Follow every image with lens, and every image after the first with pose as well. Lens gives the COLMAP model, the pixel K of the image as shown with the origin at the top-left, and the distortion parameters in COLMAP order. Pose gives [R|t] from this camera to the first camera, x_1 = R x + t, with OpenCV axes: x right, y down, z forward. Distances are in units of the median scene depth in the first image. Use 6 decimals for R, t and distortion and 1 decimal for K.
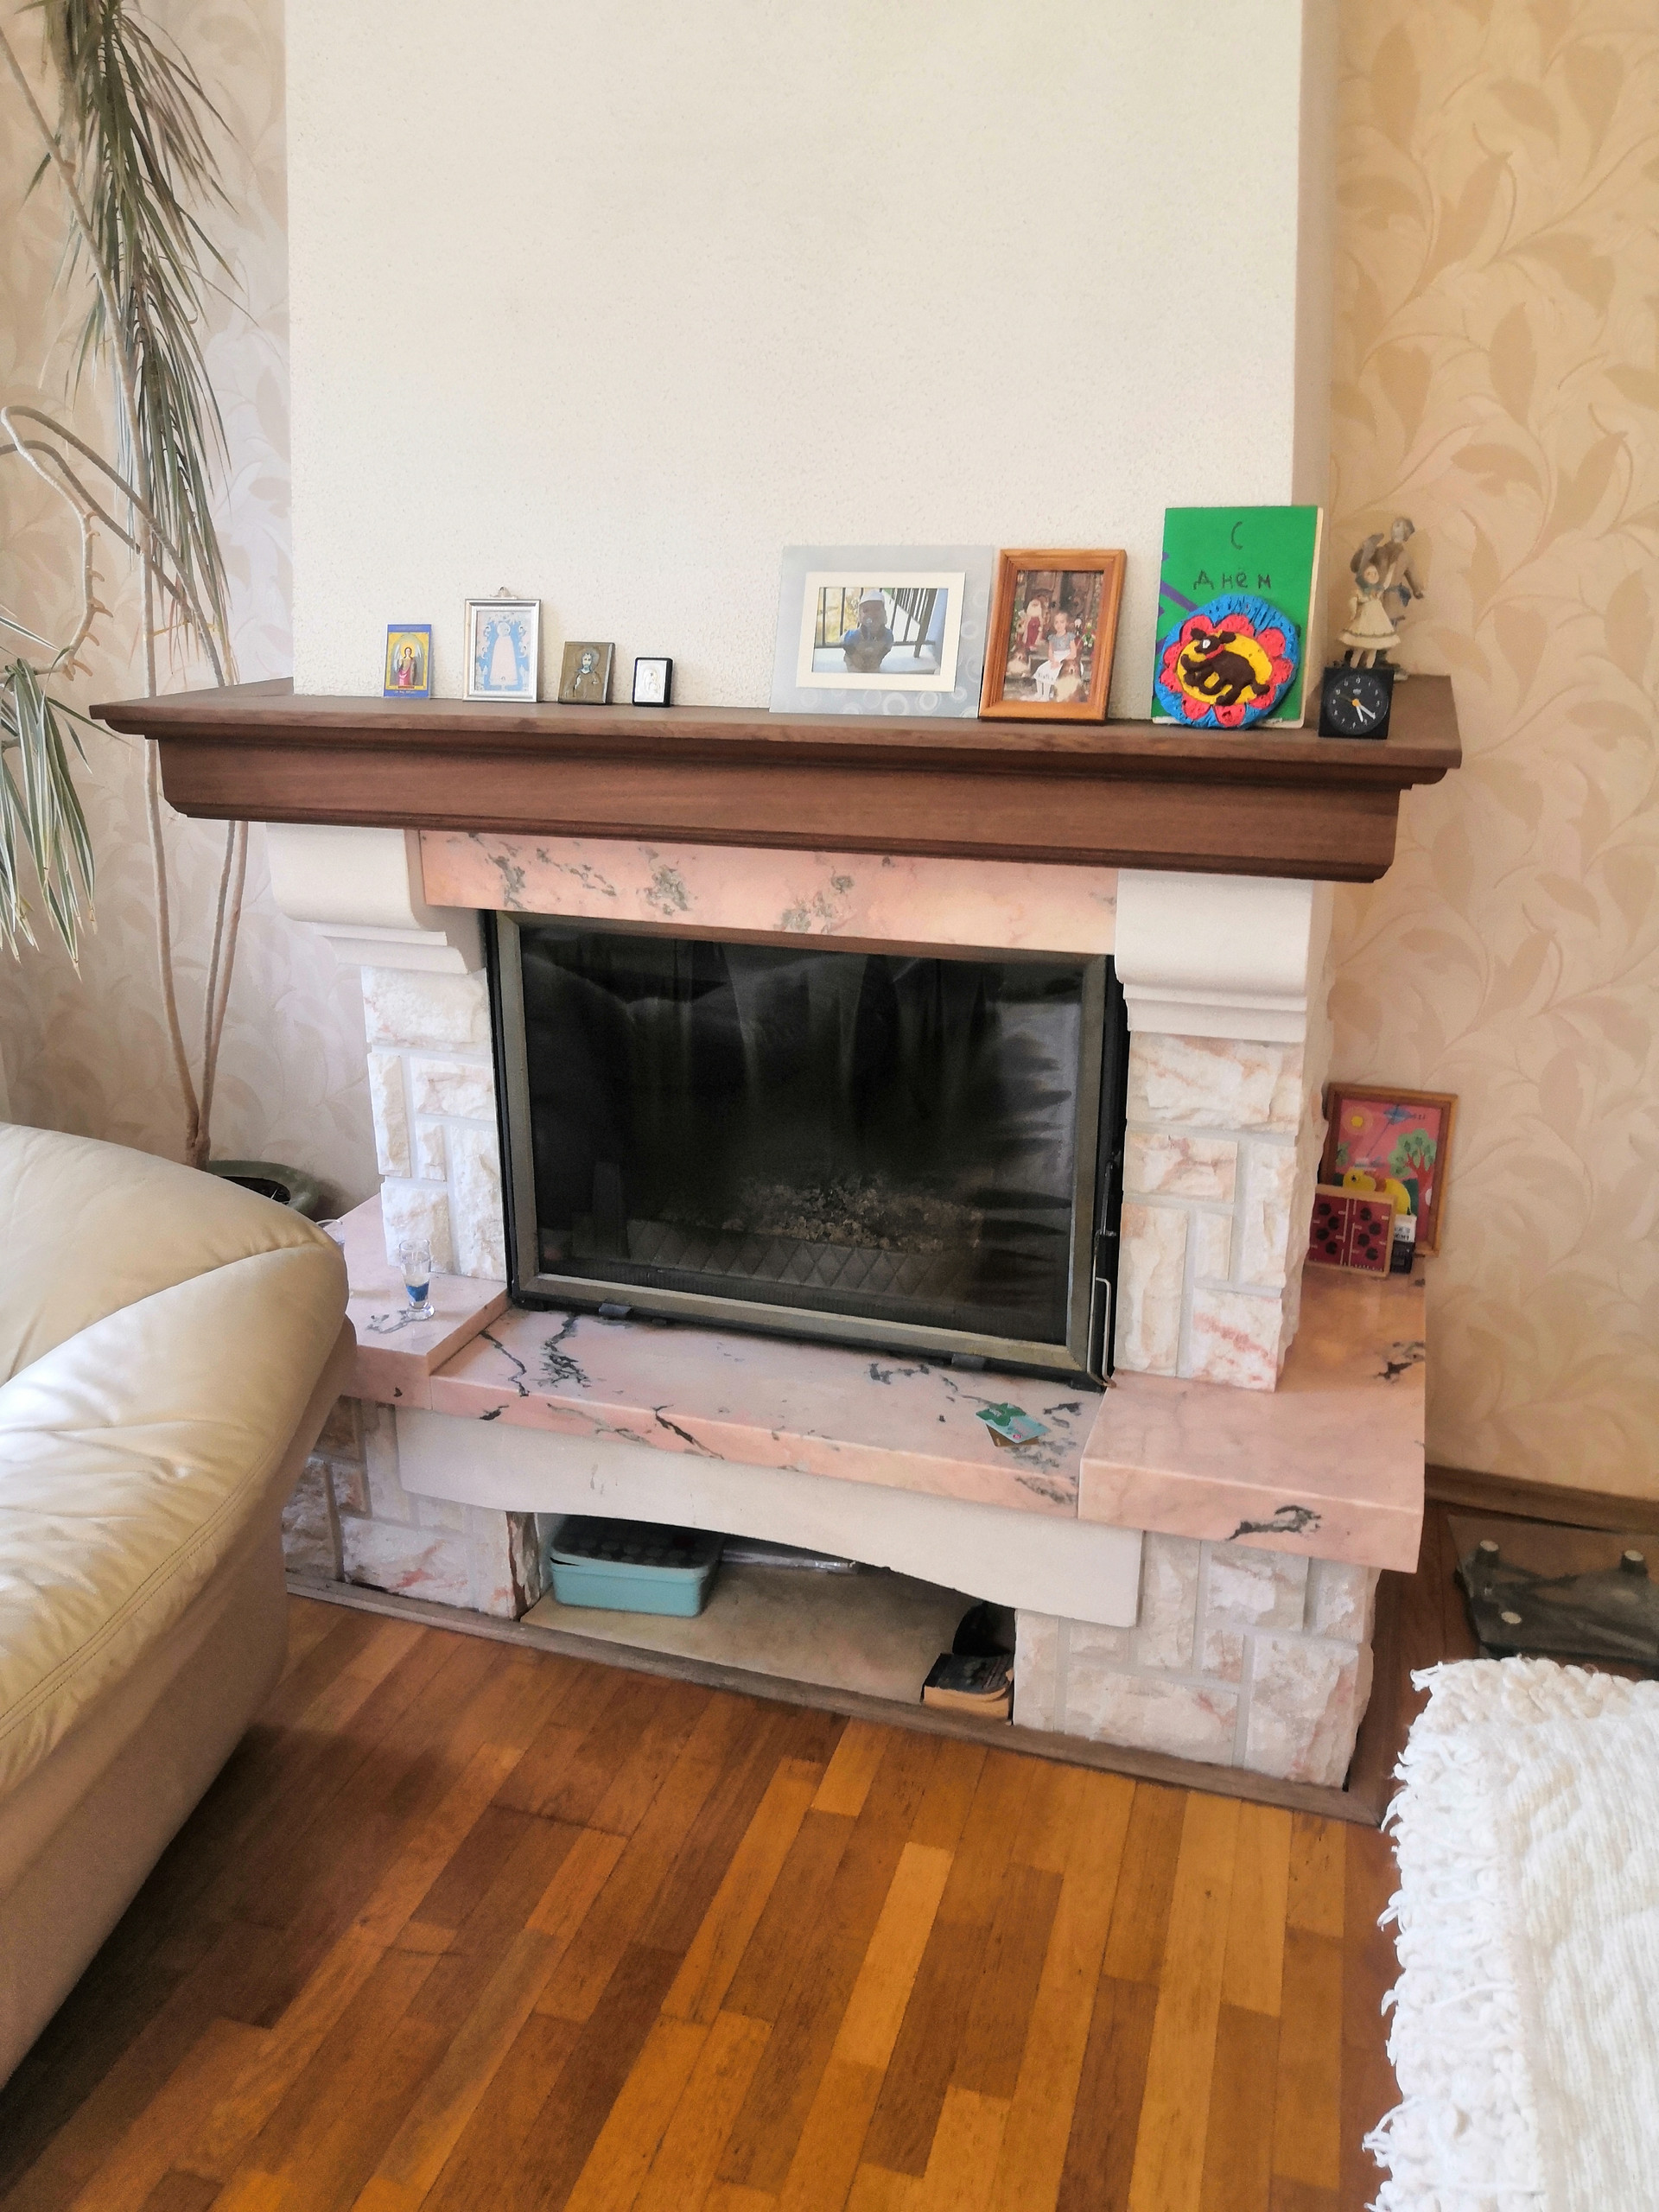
lens RADIAL K [[1684.1, 0, 829.5], [0, 1684.1, 1106.0], [0, 0, 1]] dist [0.022476, 0.003417]
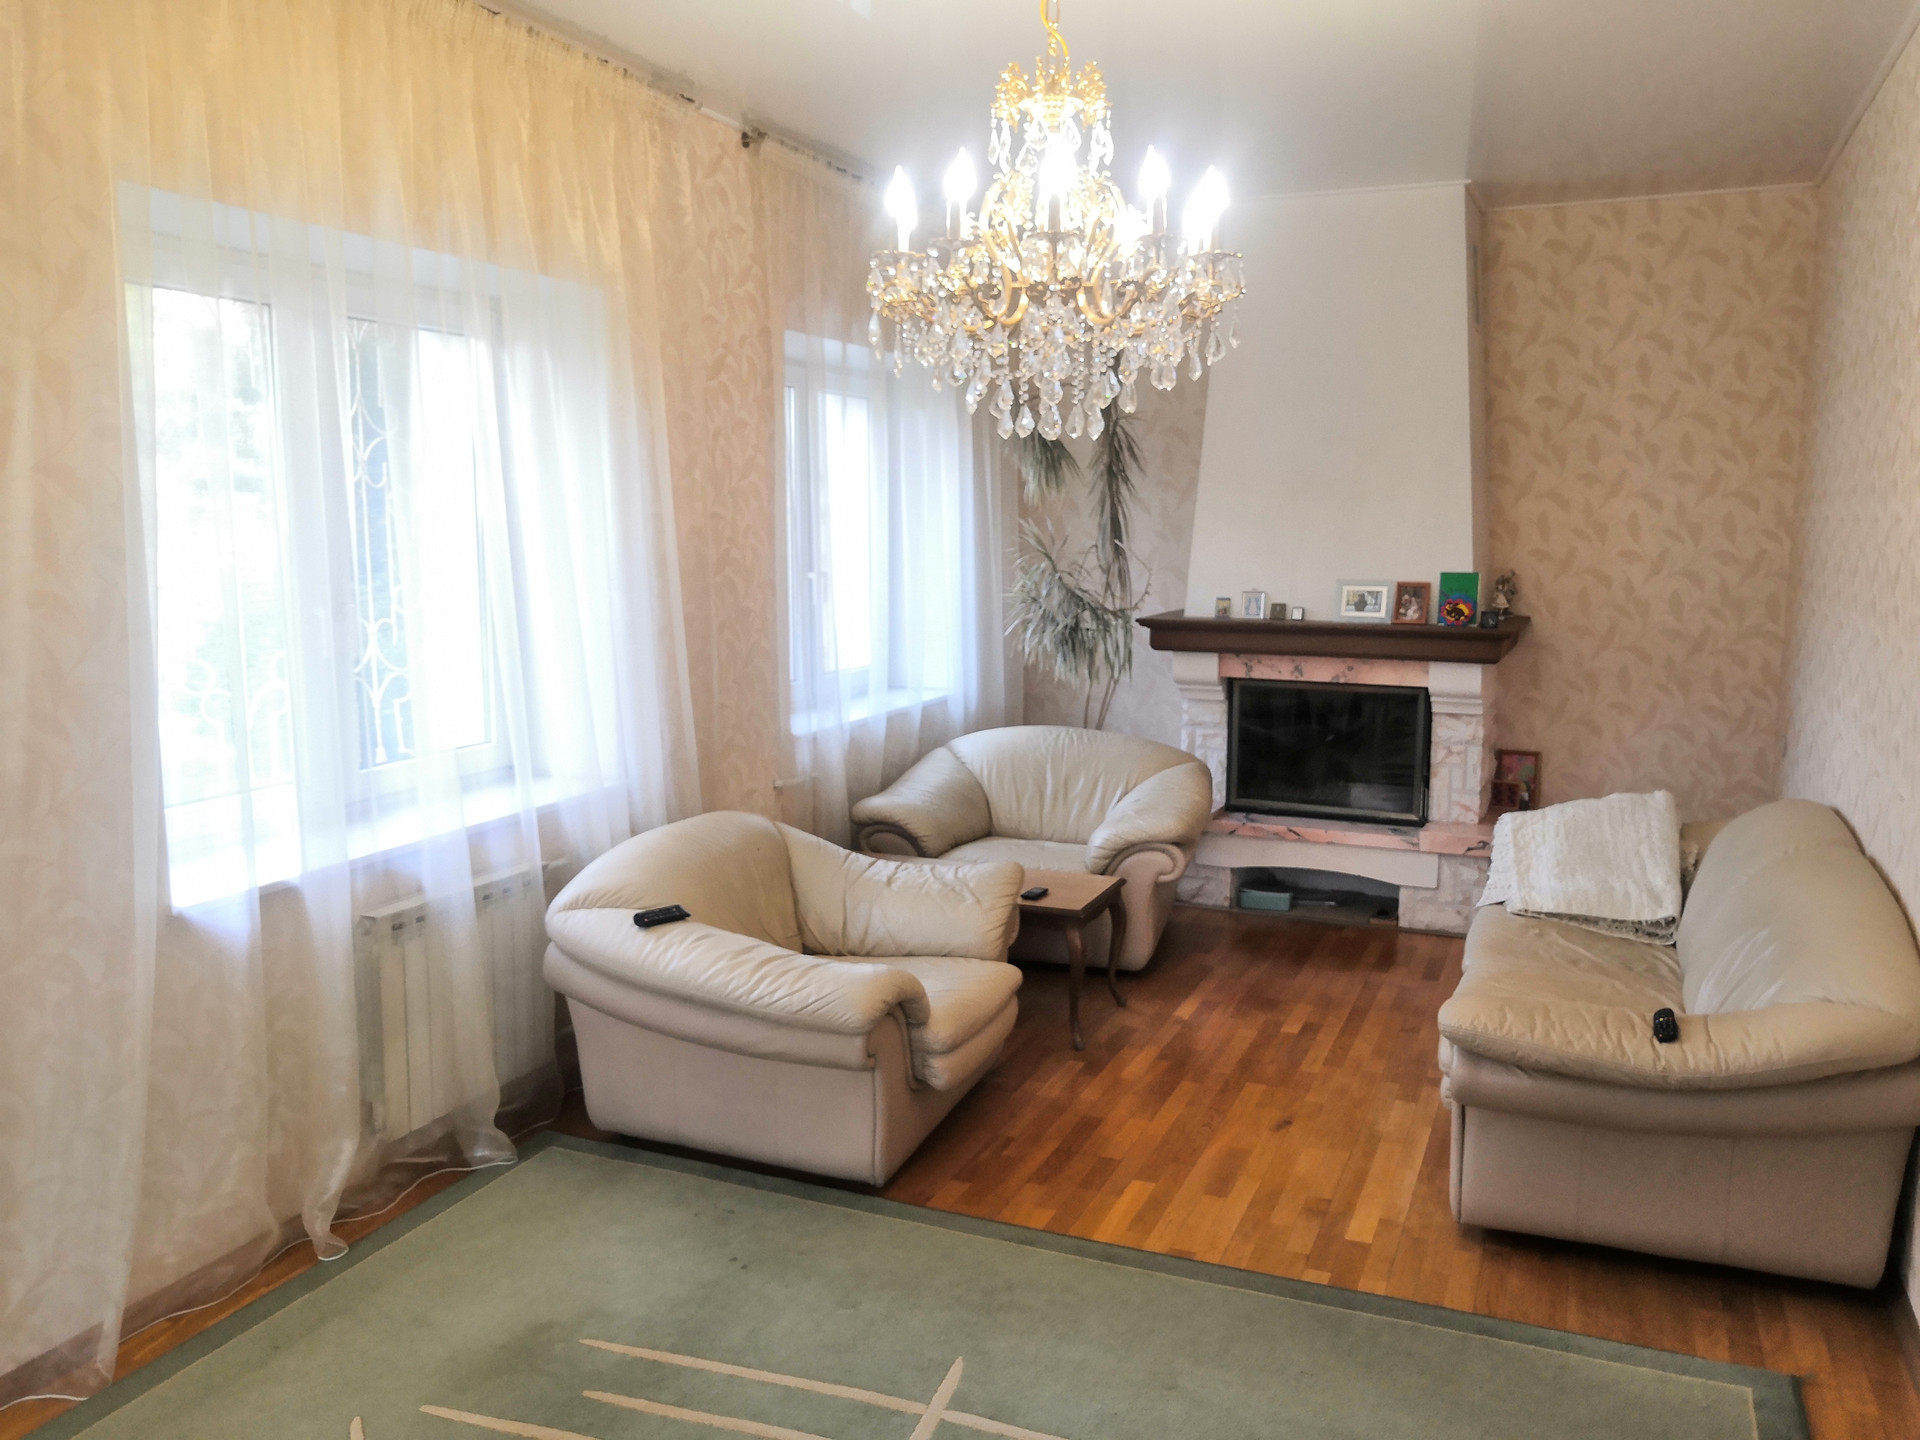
lens RADIAL K [[1545.3, 0, 960.0], [0, 1545.3, 720.0], [0, 0, 1]] dist [-0.001922, 0.007374]
pose [[0.995255, 0.019123, -0.095402, -0.474671], [-0.036904, 0.981423, -0.188272, 0.591043], [0.090030, 0.190900, 0.977472, -2.147121]]
